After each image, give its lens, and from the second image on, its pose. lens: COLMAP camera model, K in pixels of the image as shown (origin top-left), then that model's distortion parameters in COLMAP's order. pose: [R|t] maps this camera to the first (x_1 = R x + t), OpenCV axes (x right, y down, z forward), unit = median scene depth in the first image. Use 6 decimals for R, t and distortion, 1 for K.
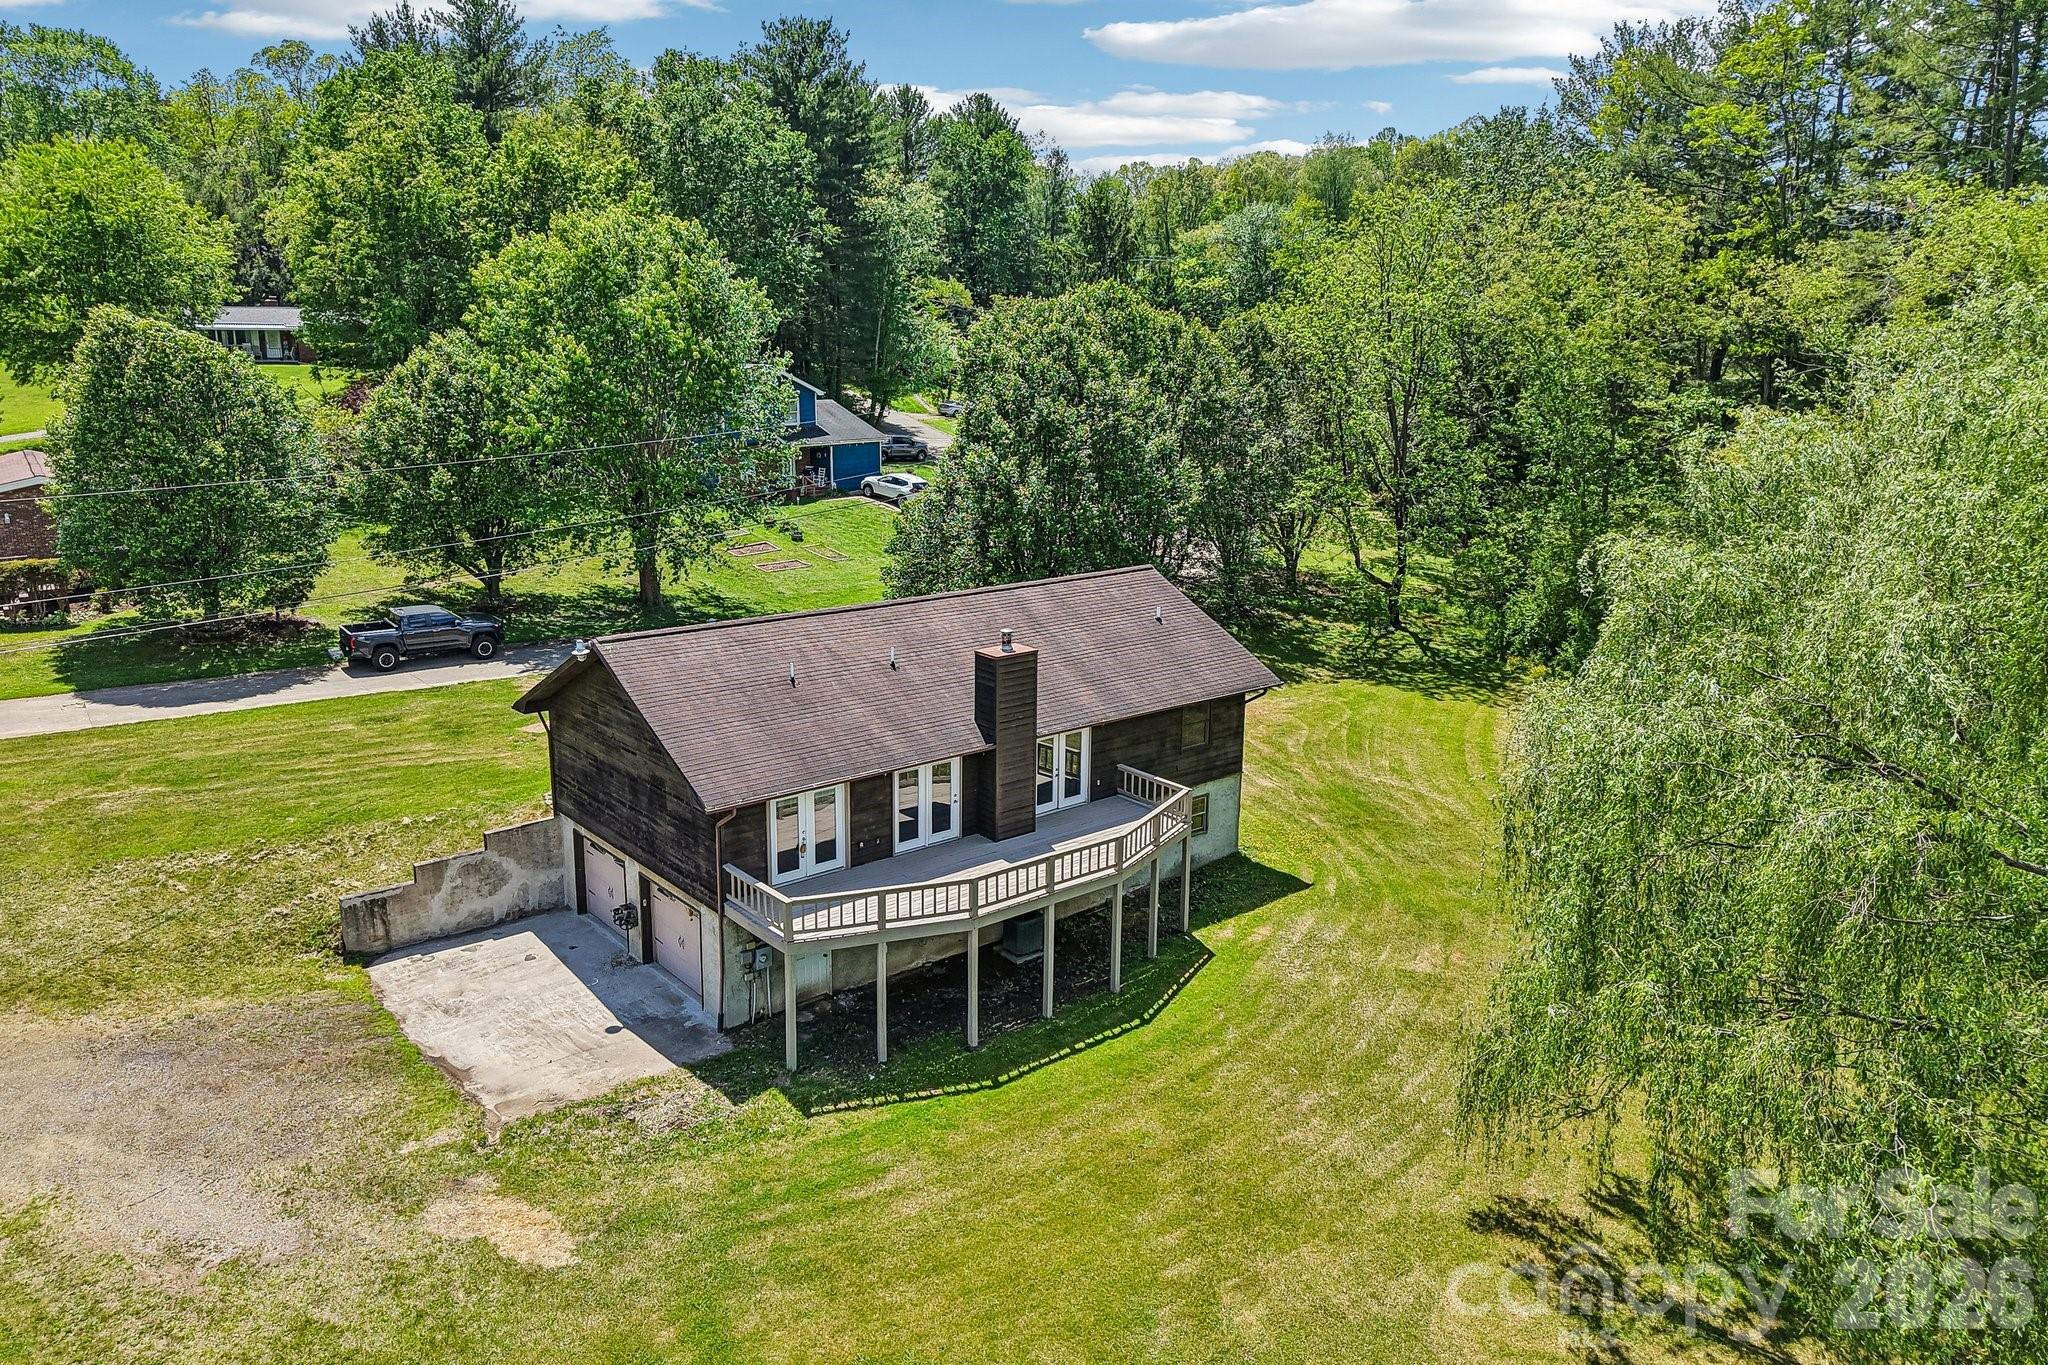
lens RADIAL K [[1430.4, 0, 1017.3], [0, 1430.4, 648.9], [0, 0, 1]] dist [-0.001077, -0.008858]
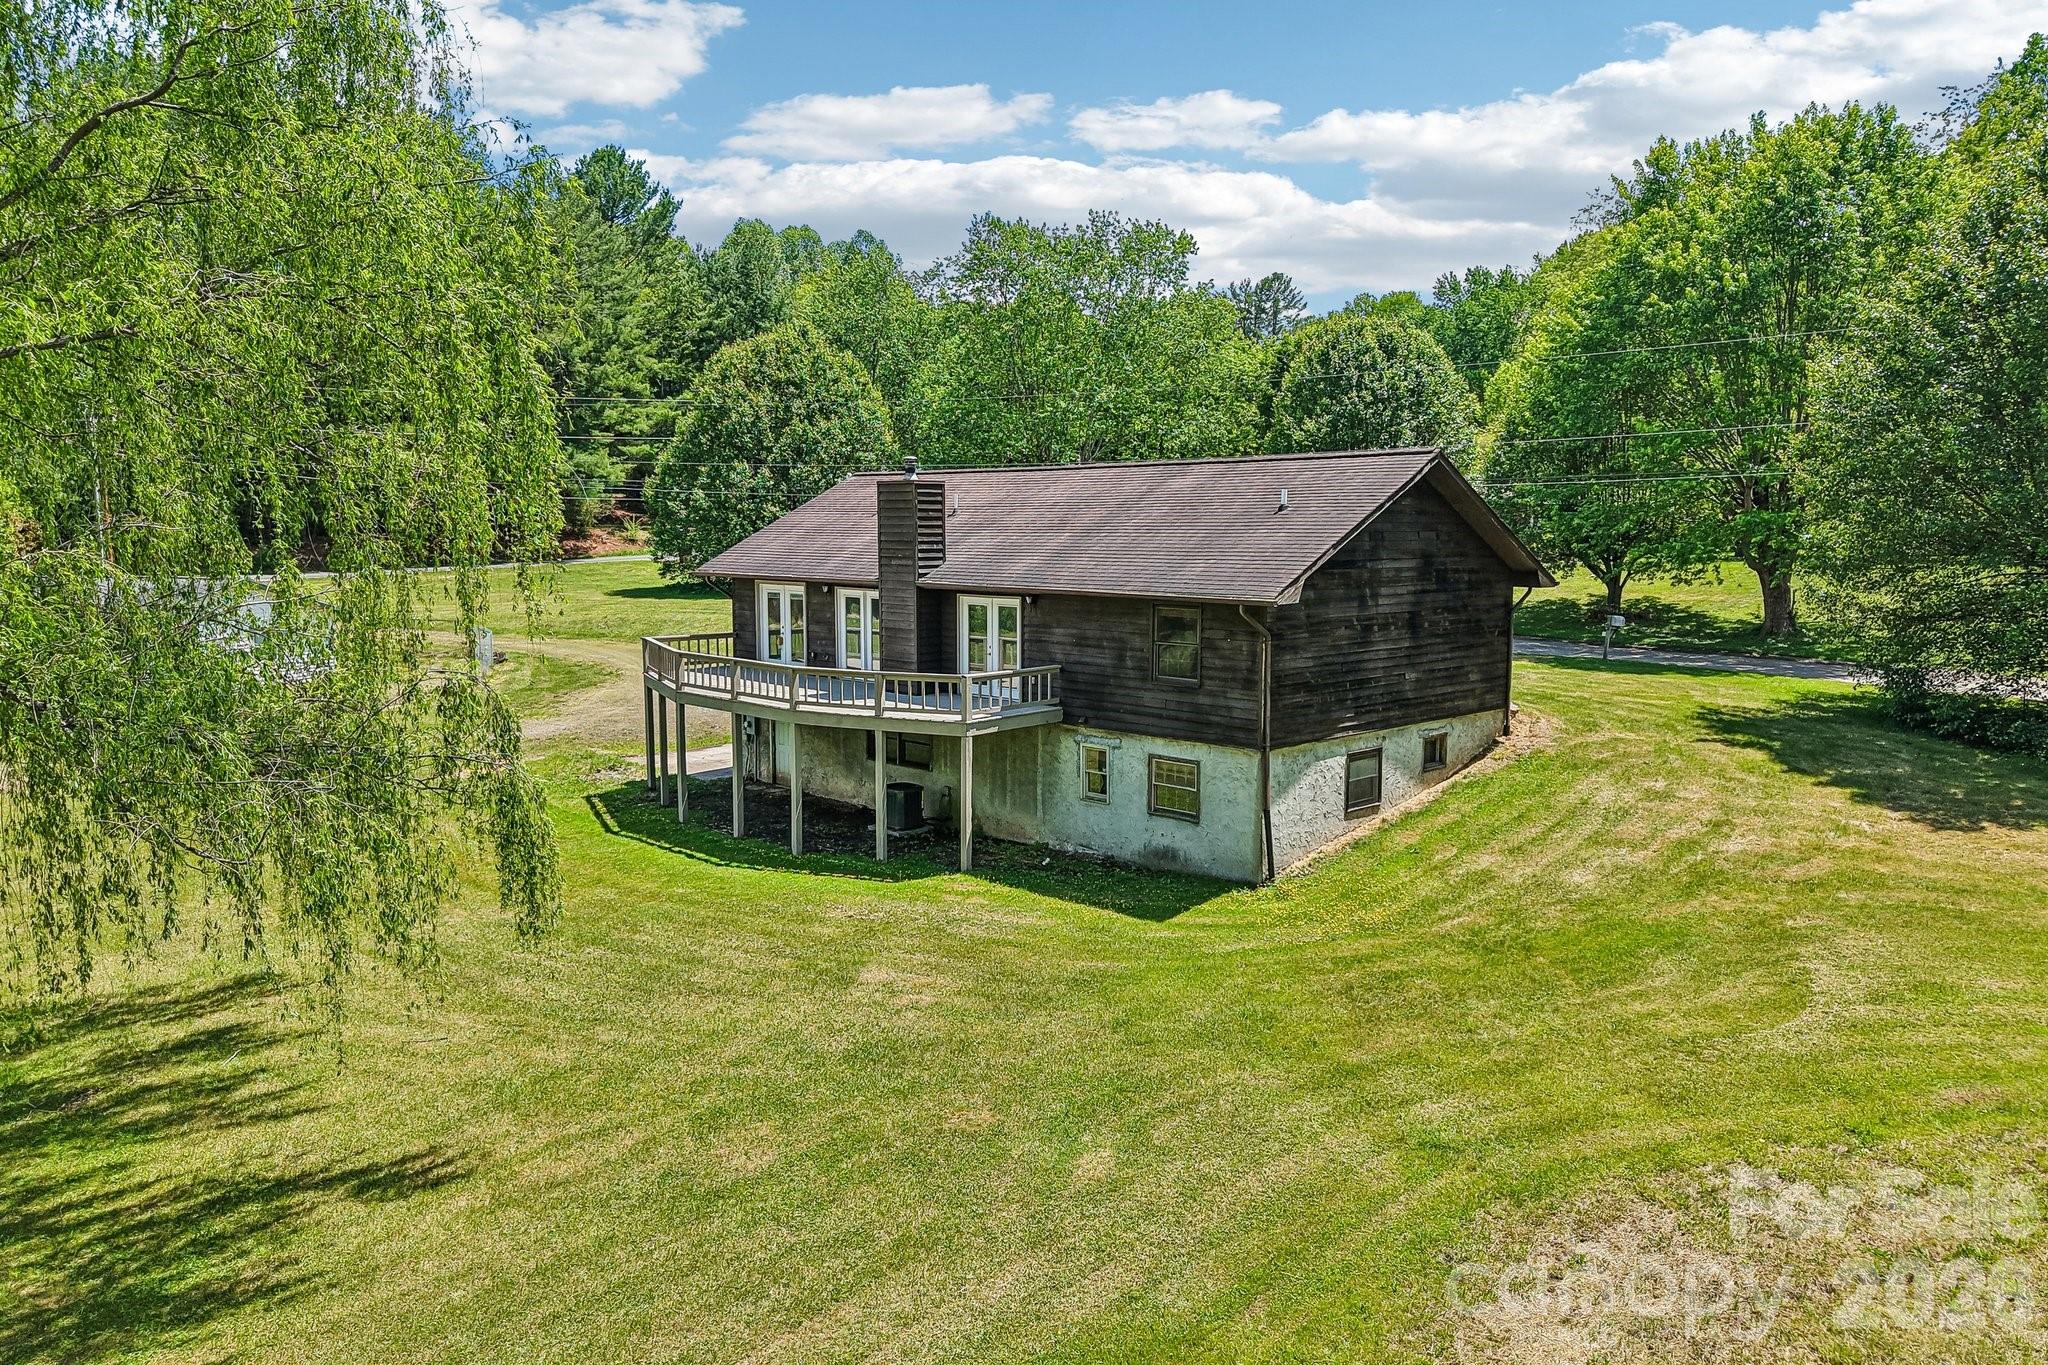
lens RADIAL K [[1430.4, 0, 1017.3], [0, 1430.4, 648.9], [0, 0, 1]] dist [-0.001077, -0.008858]
pose [[0.087193, 0.078185, -0.993119, 0.895826], [-0.223733, 0.972985, 0.056957, 0.038795], [0.970742, 0.217228, 0.102330, 0.978783]]
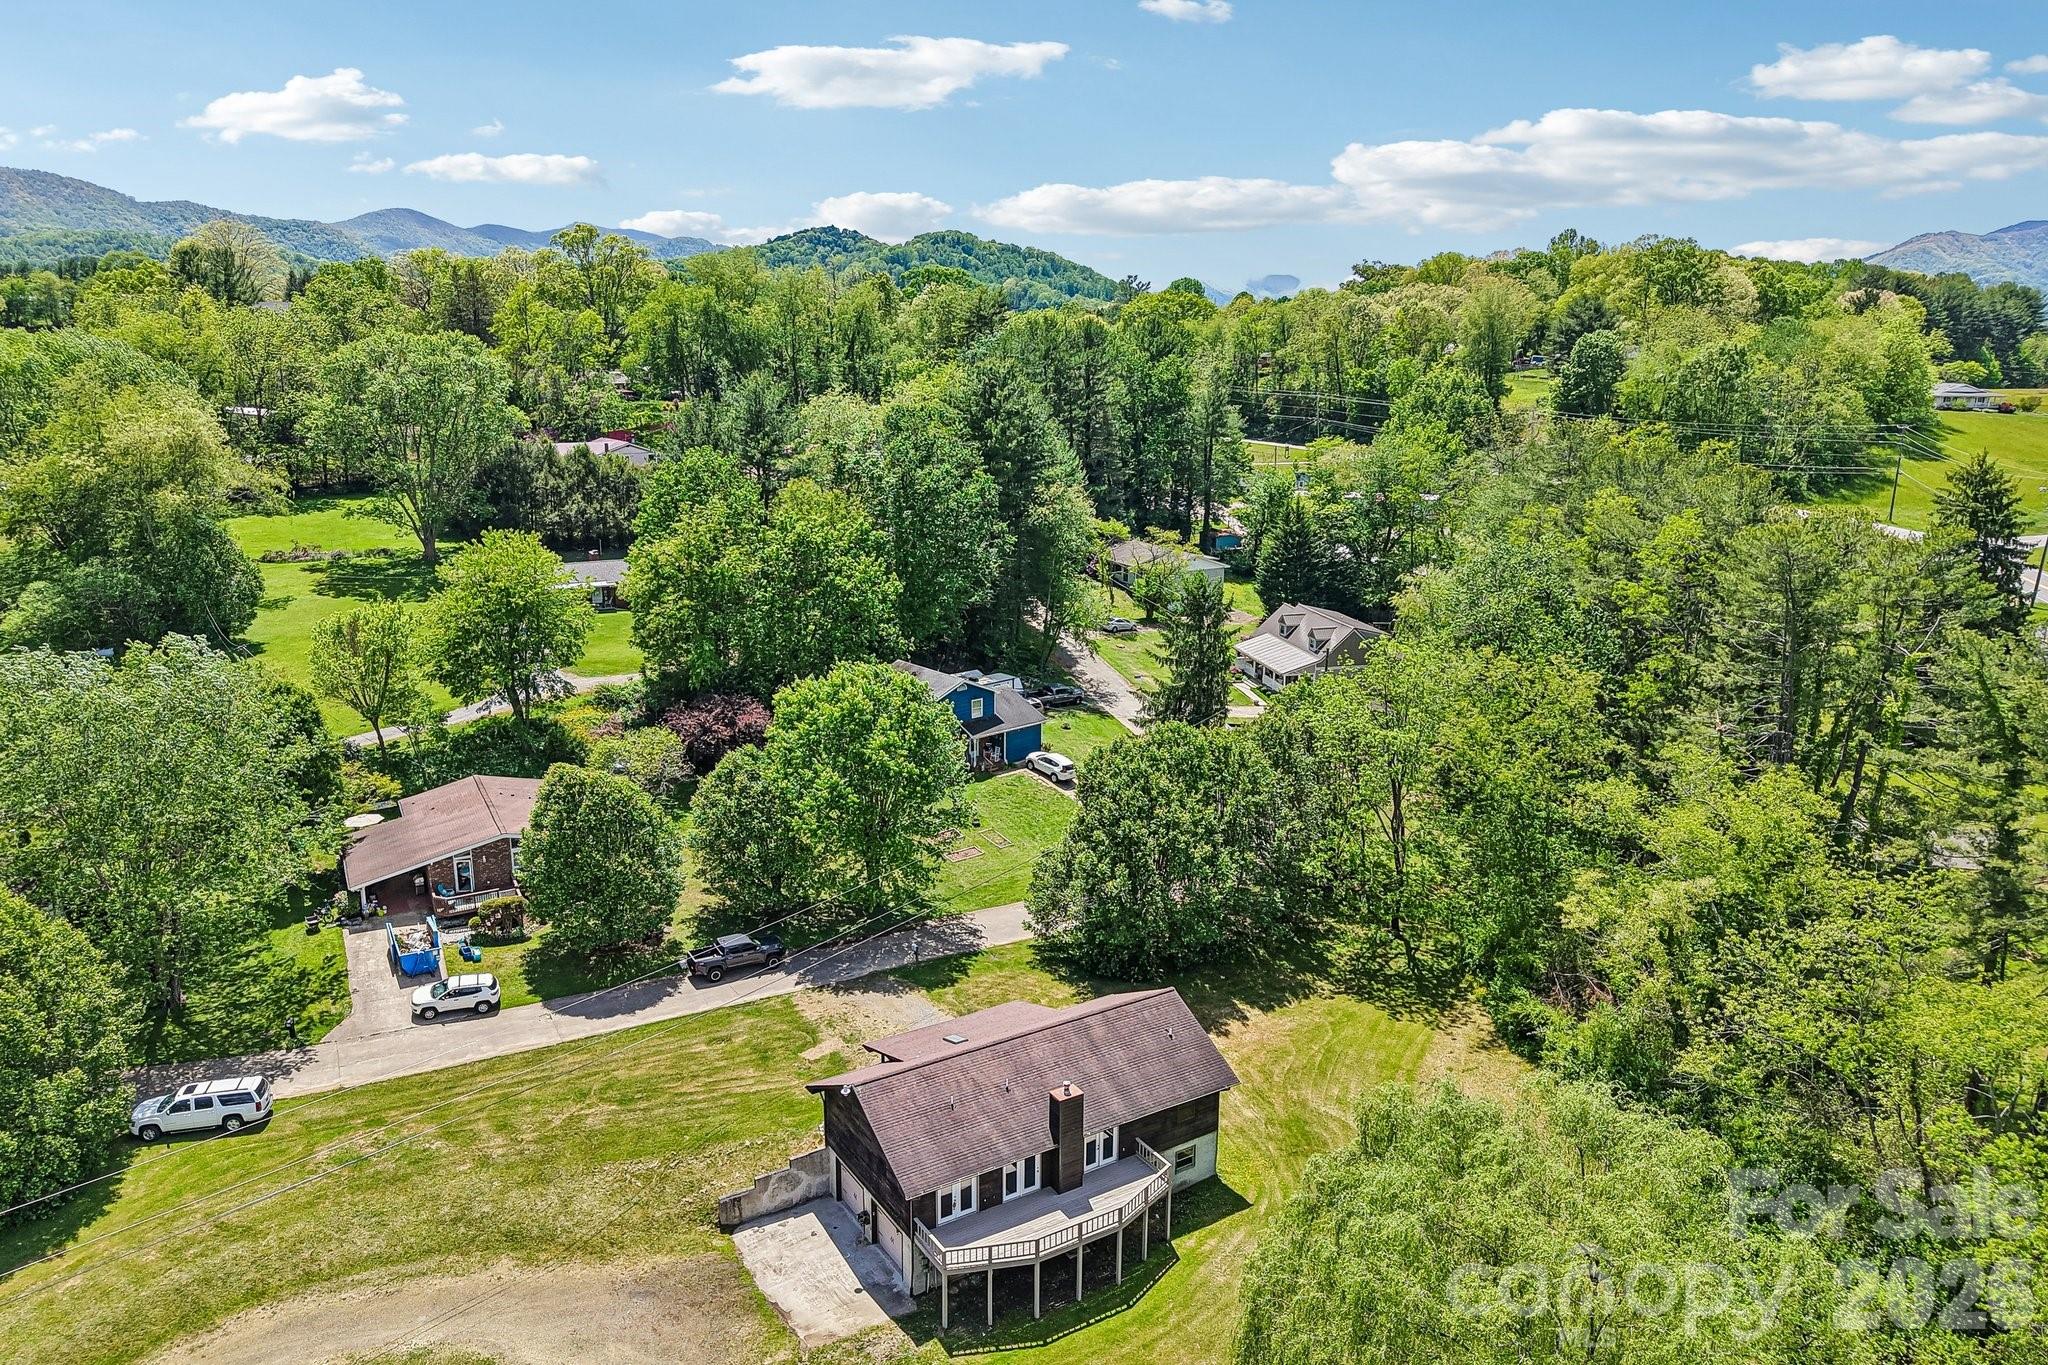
lens RADIAL K [[1430.4, 0, 1017.3], [0, 1430.4, 648.9], [0, 0, 1]] dist [-0.001077, -0.008858]
pose [[0.989732, 0.019478, -0.141603, 0.180028], [-0.018488, 0.999795, 0.008299, -0.583239], [0.141736, -0.005595, 0.989889, -0.836800]]
